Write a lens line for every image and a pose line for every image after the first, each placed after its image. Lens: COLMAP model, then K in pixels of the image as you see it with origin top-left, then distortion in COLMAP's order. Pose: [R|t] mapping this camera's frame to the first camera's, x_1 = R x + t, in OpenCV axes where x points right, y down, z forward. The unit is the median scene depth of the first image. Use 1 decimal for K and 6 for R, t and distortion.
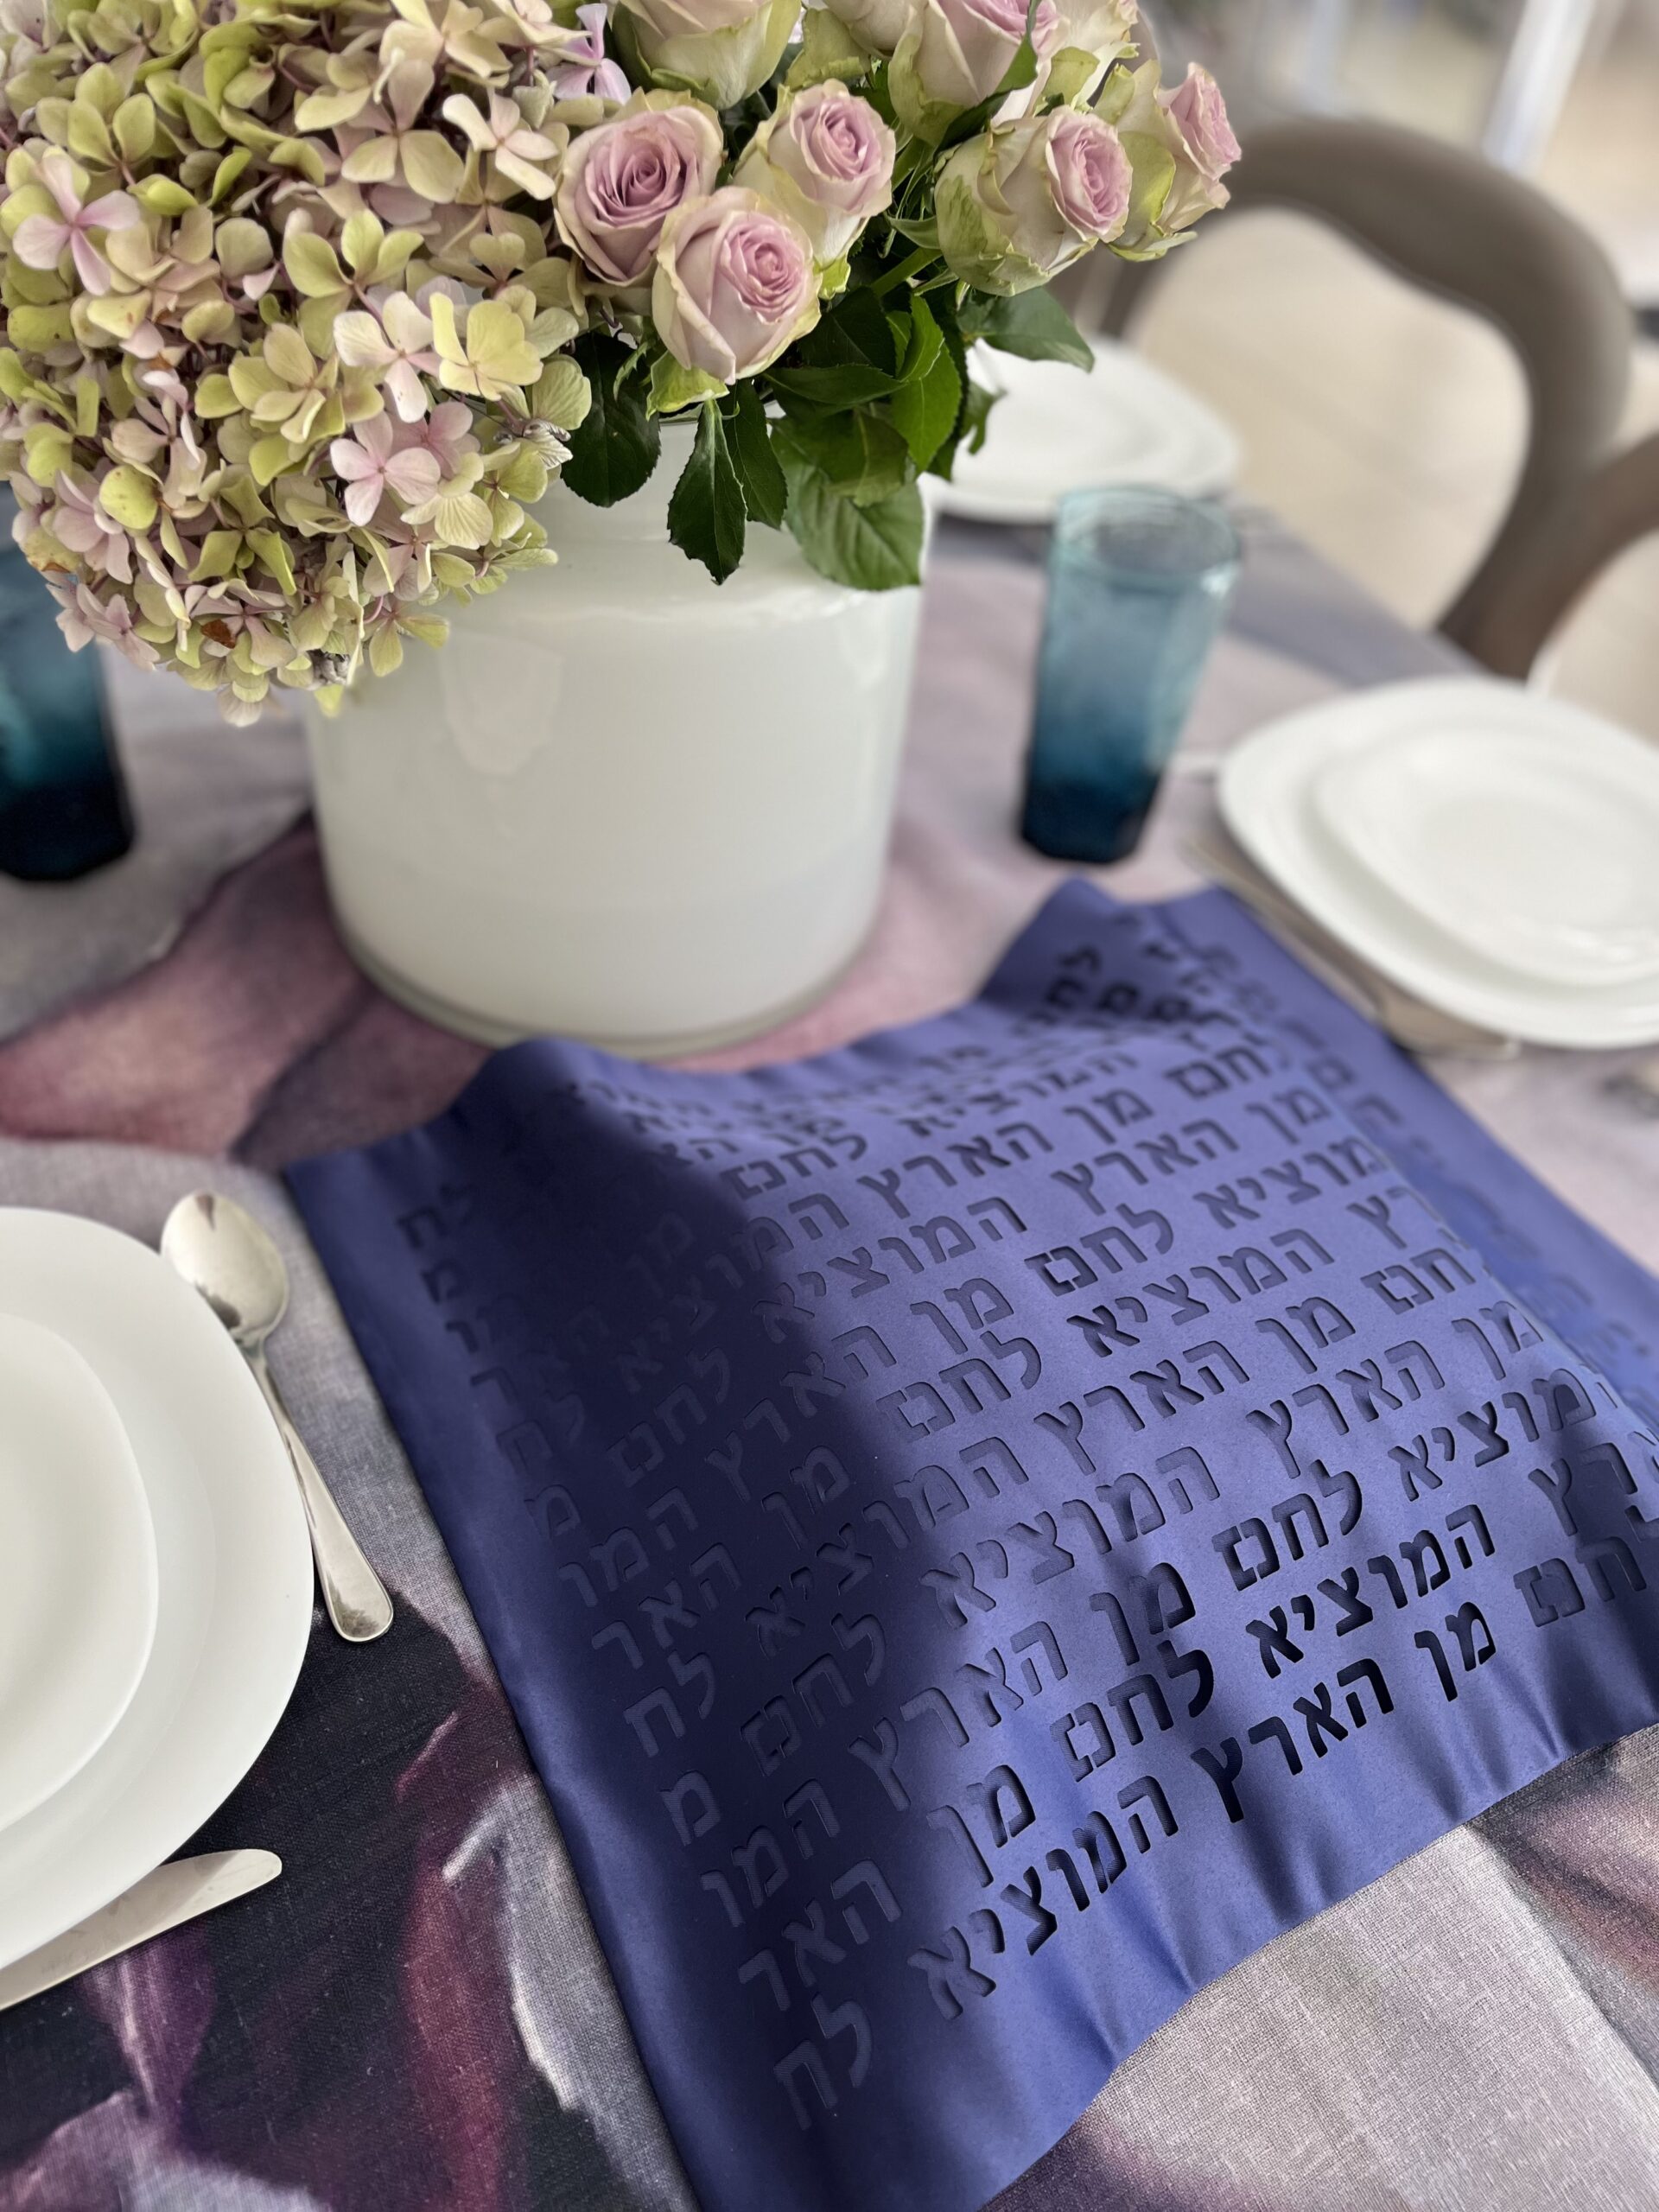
lens RADIAL K [[1624.7, 0, 858.4], [0, 1624.7, 1106.2], [0, 0, 1]] dist [0.015048, -0.040480]
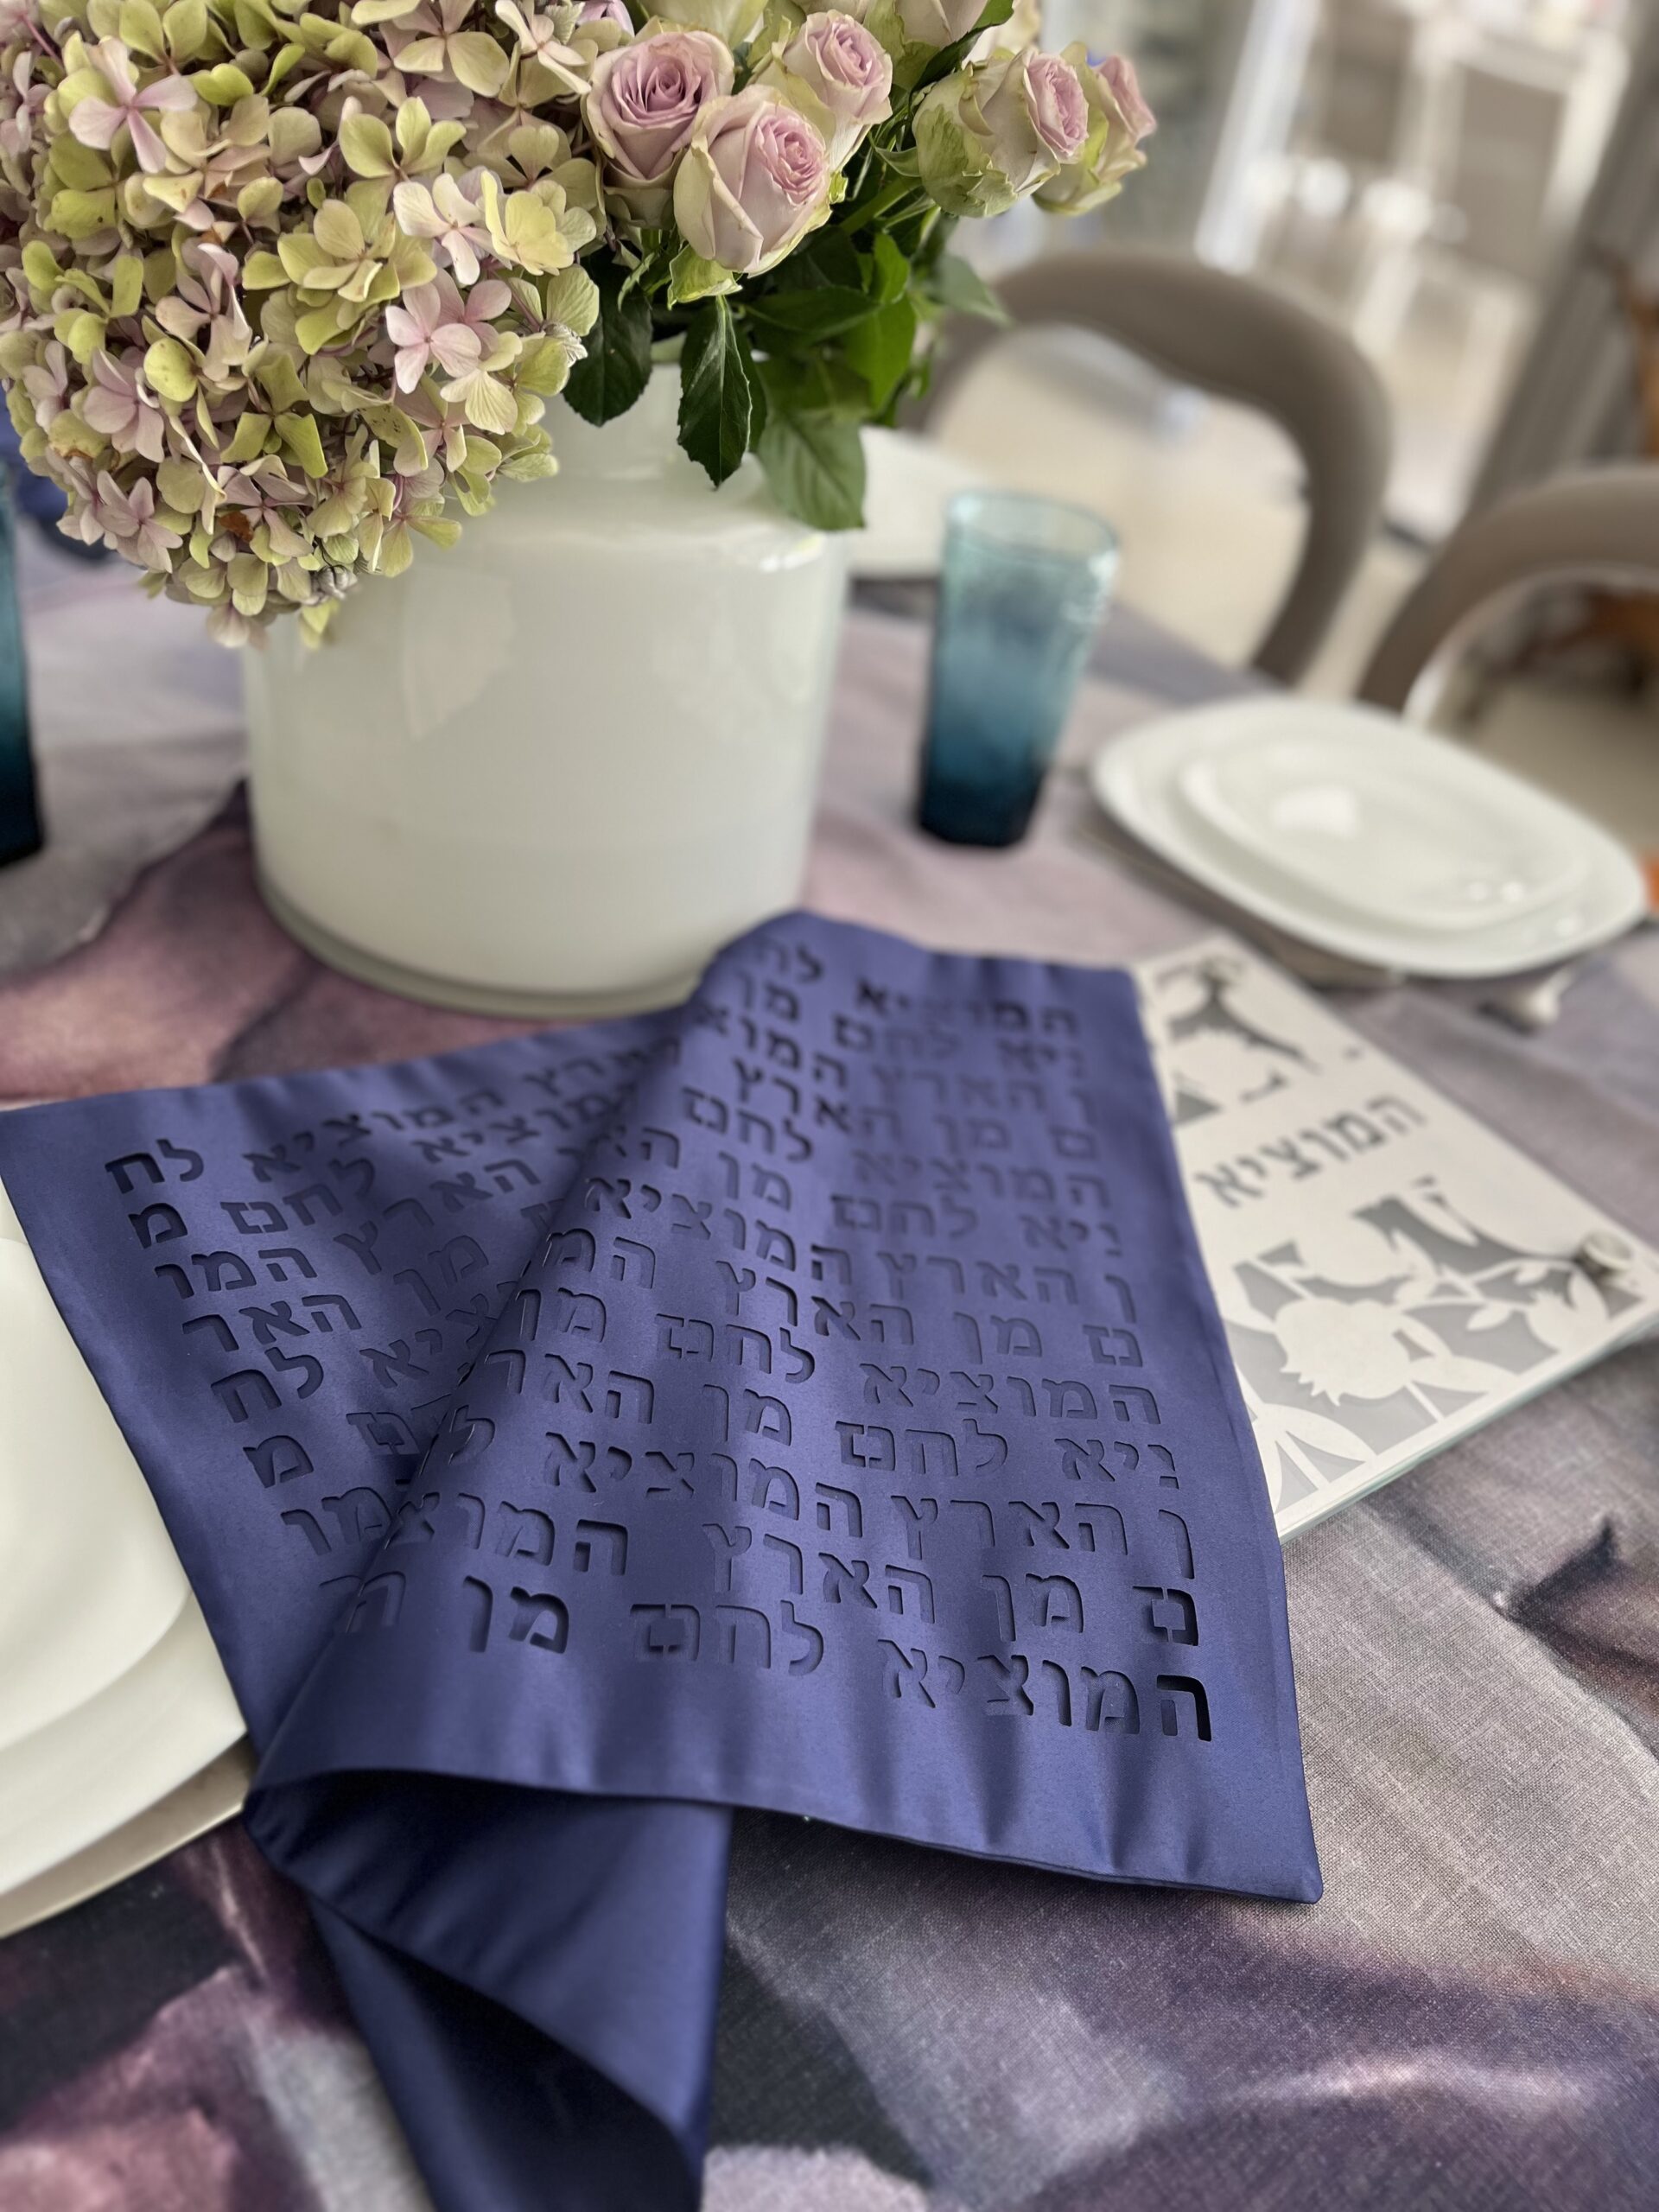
lens RADIAL K [[1620.3, 0, 832.6], [0, 1620.3, 1107.7], [0, 0, 1]] dist [0.041047, -0.082068]
pose [[0.989882, -0.052046, 0.132004, -0.197892], [0.066389, 0.992073, -0.106694, 0.229260], [-0.125404, 0.114378, 0.985490, -0.012584]]
